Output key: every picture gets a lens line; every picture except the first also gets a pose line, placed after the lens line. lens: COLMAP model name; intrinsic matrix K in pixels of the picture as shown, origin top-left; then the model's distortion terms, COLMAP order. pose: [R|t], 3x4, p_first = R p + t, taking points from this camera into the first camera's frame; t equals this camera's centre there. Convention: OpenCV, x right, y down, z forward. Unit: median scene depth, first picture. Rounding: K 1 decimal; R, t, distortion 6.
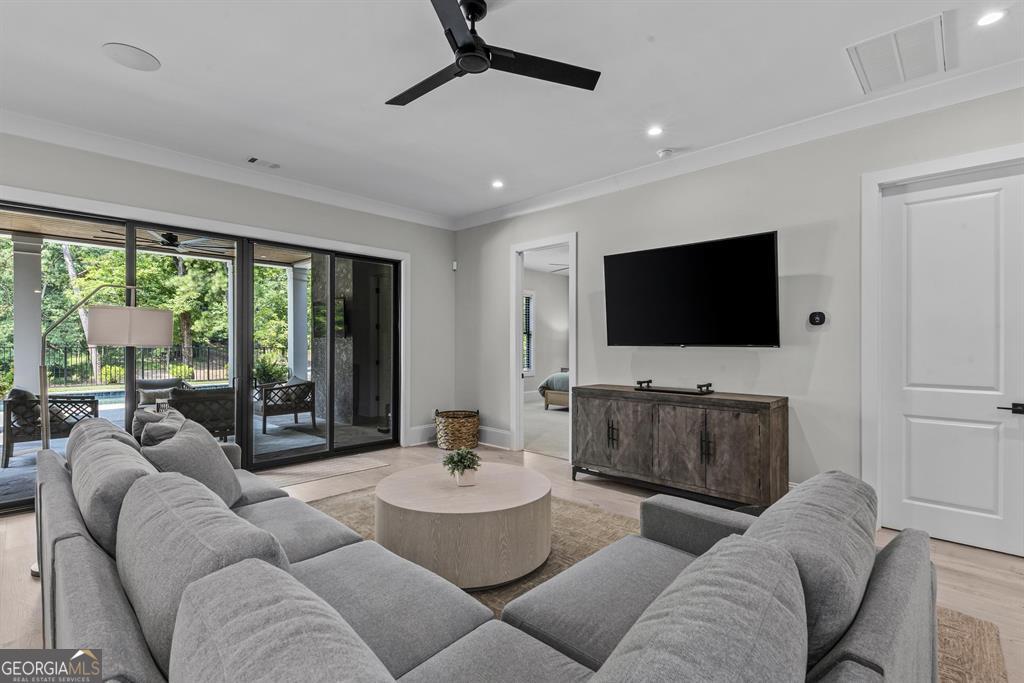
lens RADIAL K [[470.4, 0, 513.6], [0, 470.4, 350.4], [0, 0, 1]] dist [0.019283, 0.000152]
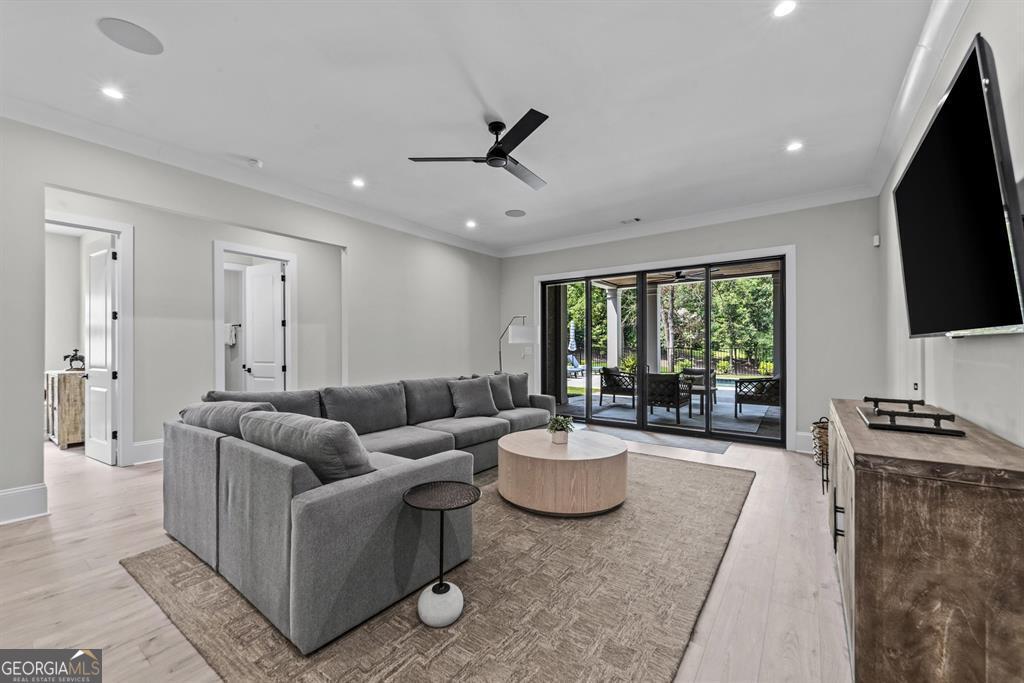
lens RADIAL K [[407.9, 0, 513.4], [0, 407.9, 346.0], [0, 0, 1]] dist [0.001230, 0.000073]
pose [[0.136002, -0.005429, -0.990694, 0.522104], [-0.012831, 0.999891, -0.007240, 0.008918], [0.990625, 0.013696, 0.135917, 0.352890]]
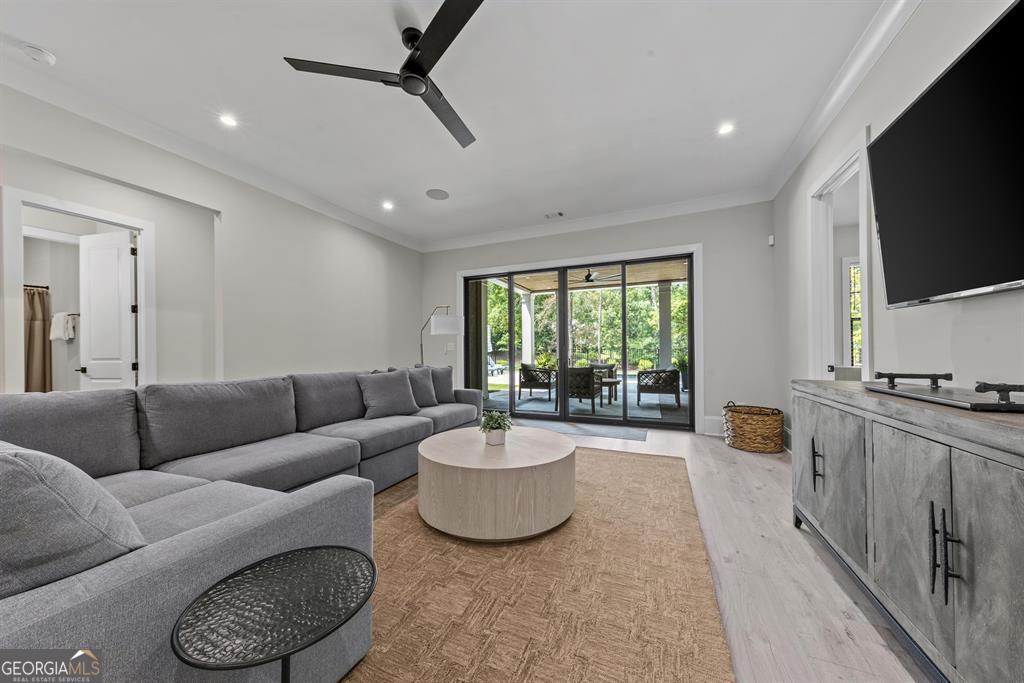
lens RADIAL K [[343.6, 0, 512.3], [0, 343.6, 349.6], [0, 0, 1]] dist [0.010267, -0.000077]
pose [[0.350260, -0.012754, -0.936566, 0.339639], [-0.004701, 0.999871, -0.015374, 0.037415], [0.936641, 0.009788, 0.350155, 0.375495]]
